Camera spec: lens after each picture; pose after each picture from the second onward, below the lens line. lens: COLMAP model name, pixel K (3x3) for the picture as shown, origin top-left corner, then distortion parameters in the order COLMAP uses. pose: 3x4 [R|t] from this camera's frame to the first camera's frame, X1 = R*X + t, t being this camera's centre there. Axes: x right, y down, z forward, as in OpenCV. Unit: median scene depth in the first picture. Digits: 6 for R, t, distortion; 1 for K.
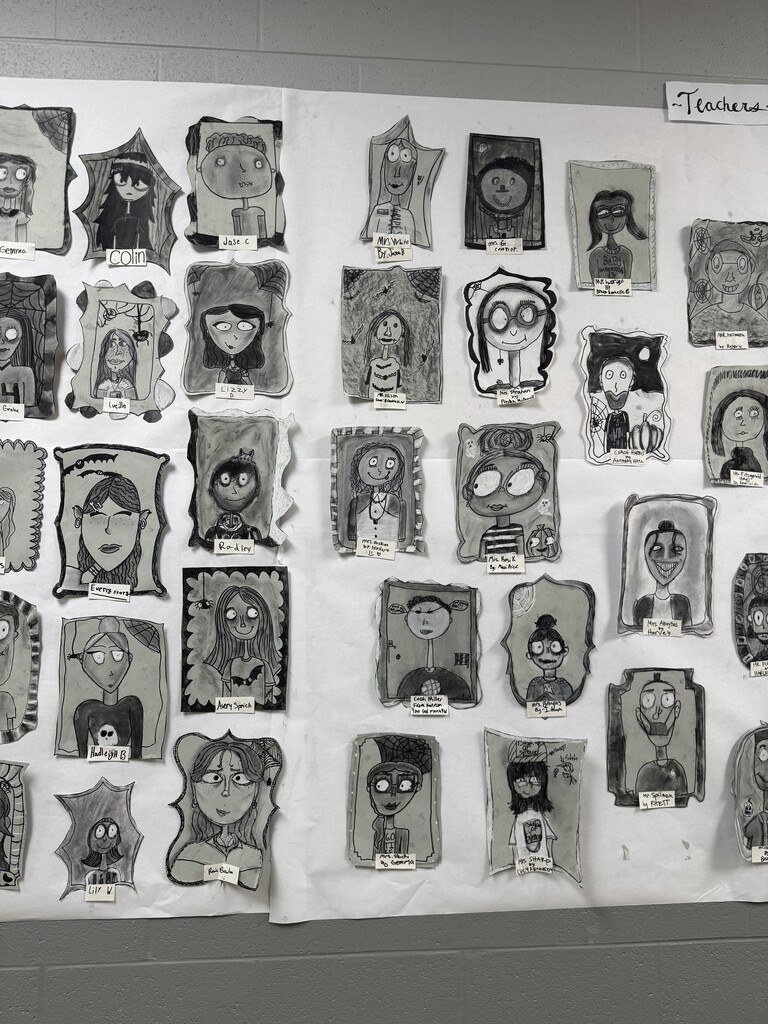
lens RADIAL K [[721.6, 0, 384.0], [0, 721.6, 512.0], [0, 0, 1]] dist [0.054666, -0.079937]
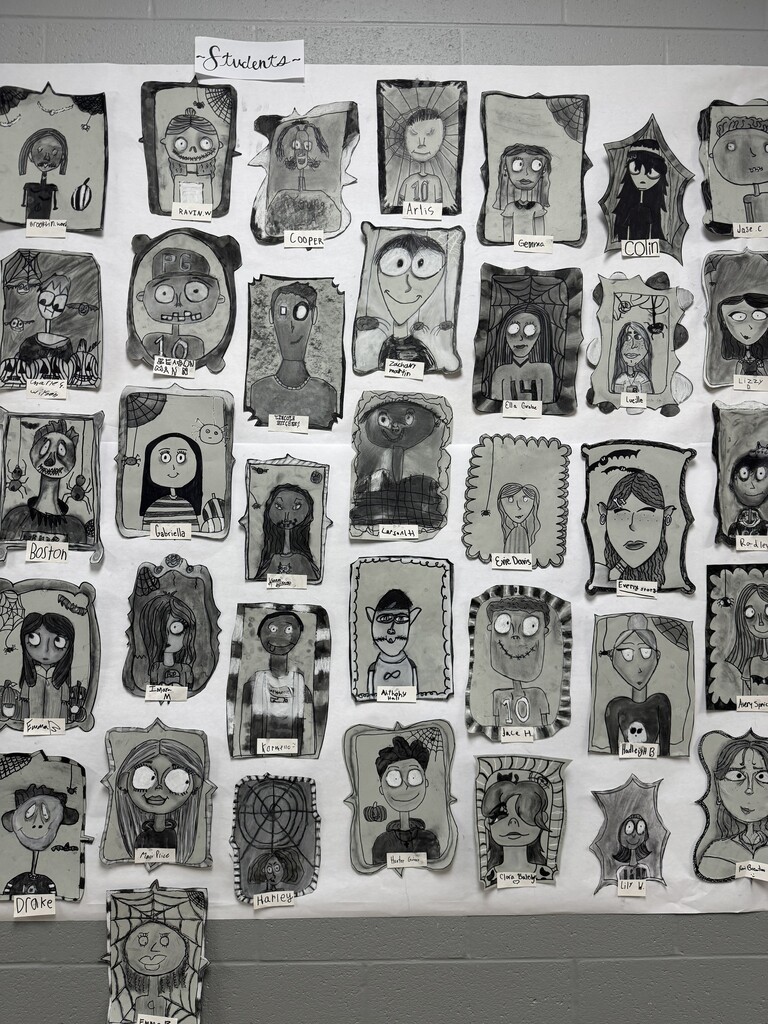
lens RADIAL K [[721.6, 0, 384.0], [0, 721.6, 512.0], [0, 0, 1]] dist [0.054666, -0.079937]
pose [[0.998576, -0.004978, -0.053115, -0.658932], [0.006362, 0.999644, 0.025917, -0.022675], [0.052967, -0.026218, 0.998252, -0.006088]]
